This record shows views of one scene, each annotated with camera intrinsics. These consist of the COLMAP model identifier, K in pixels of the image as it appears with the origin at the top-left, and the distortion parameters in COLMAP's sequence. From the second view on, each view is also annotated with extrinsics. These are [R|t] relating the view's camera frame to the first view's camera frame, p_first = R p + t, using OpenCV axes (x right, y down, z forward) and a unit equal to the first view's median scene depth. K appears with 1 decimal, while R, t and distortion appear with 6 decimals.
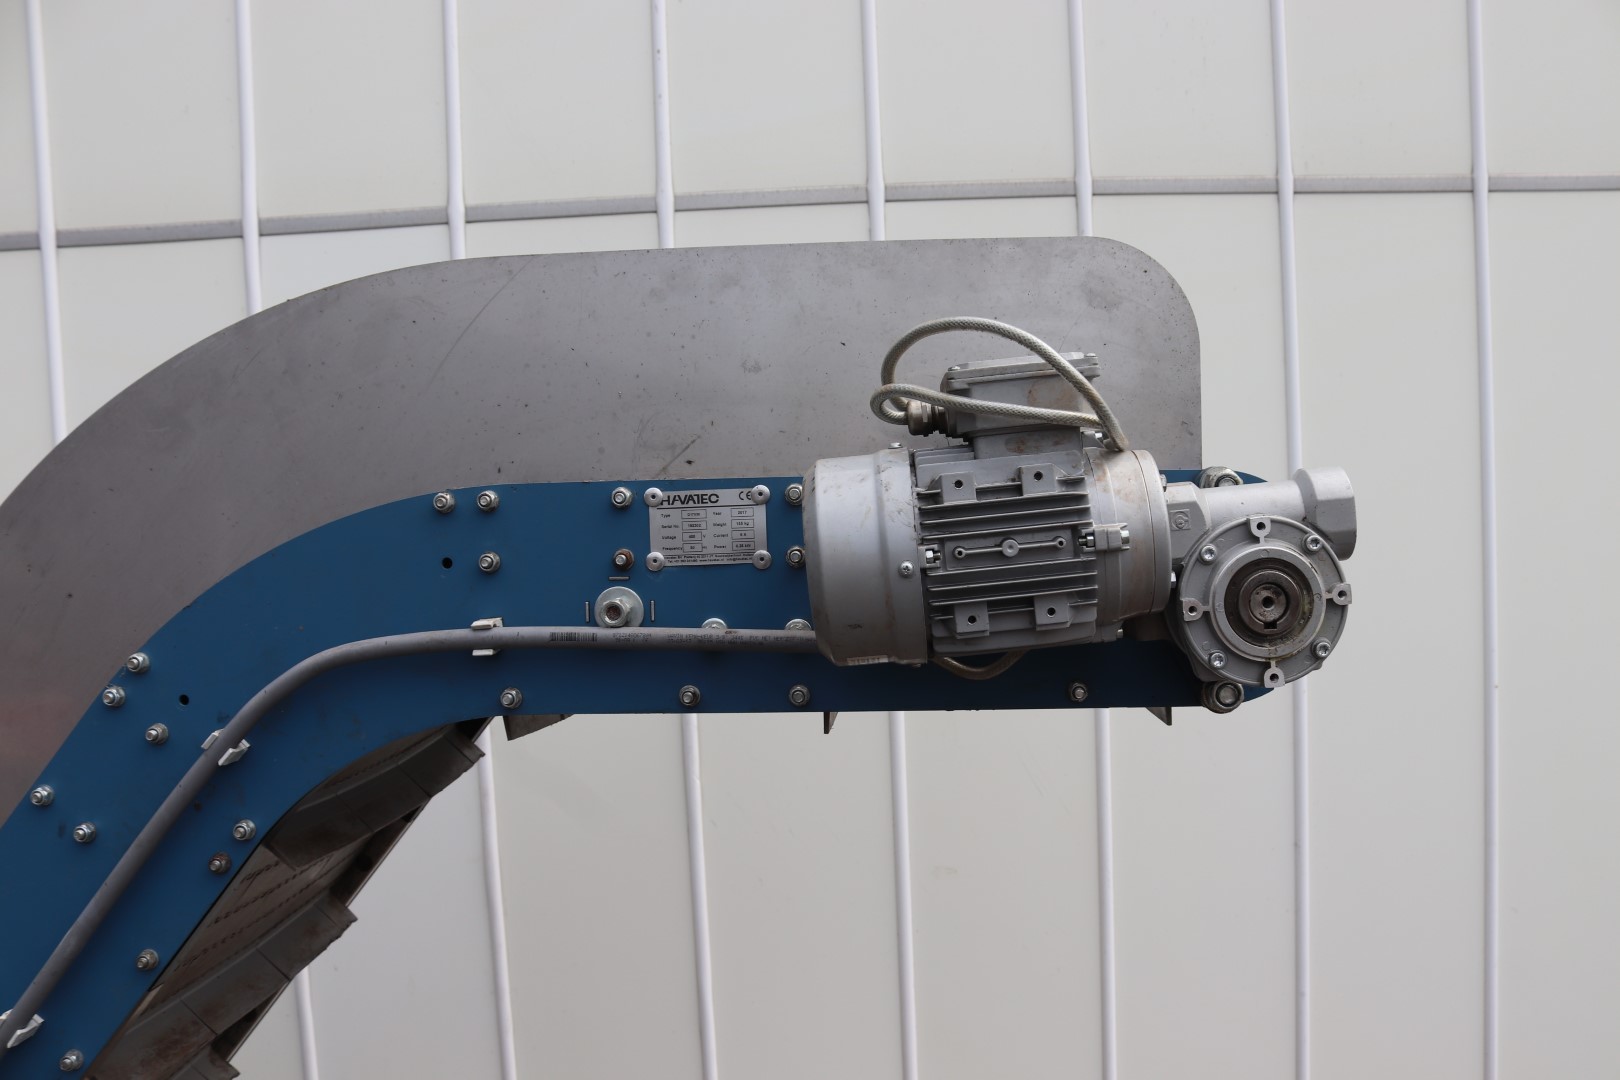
lens RADIAL K [[1382.2, 0, 853.3], [0, 1382.2, 561.4], [0, 0, 1]] dist [-0.174516, 0.161596]
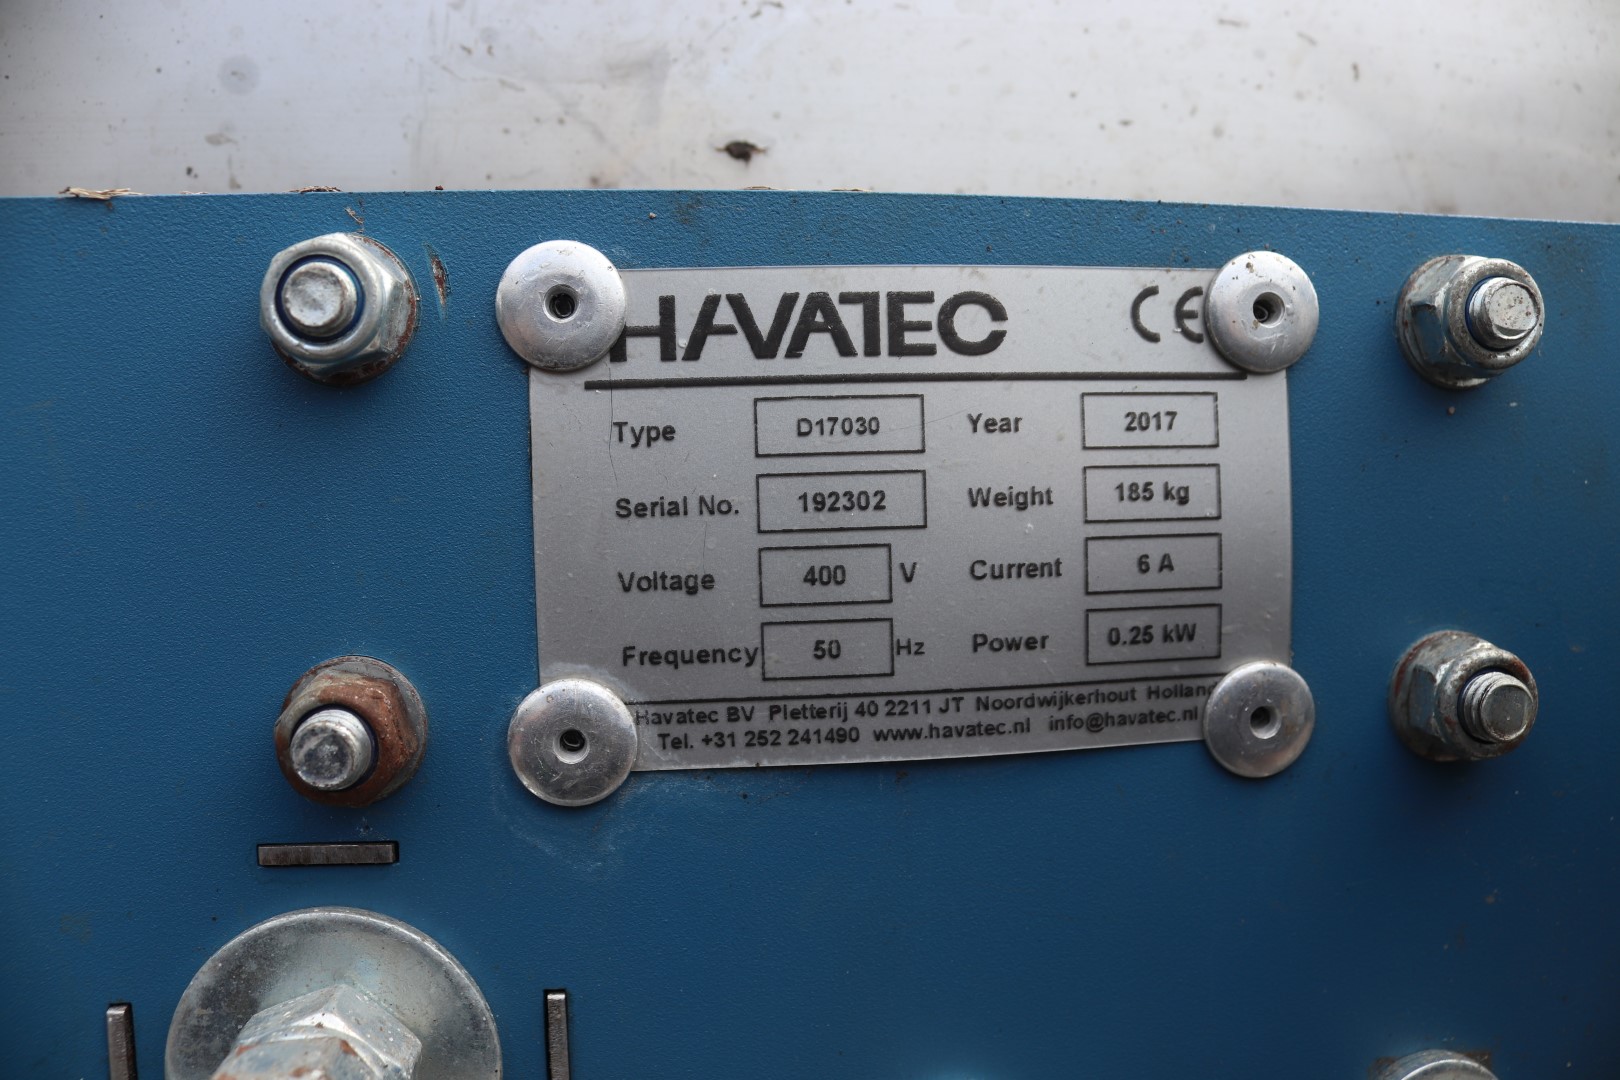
lens RADIAL K [[1382.2, 0, 853.3], [0, 1382.2, 561.4], [0, 0, 1]] dist [-0.174516, 0.161596]
pose [[0.984009, 0.003053, 0.178092, -0.140668], [-0.003608, 0.999990, 0.002792, -0.019972], [-0.178082, -0.003390, 0.984010, 0.852855]]
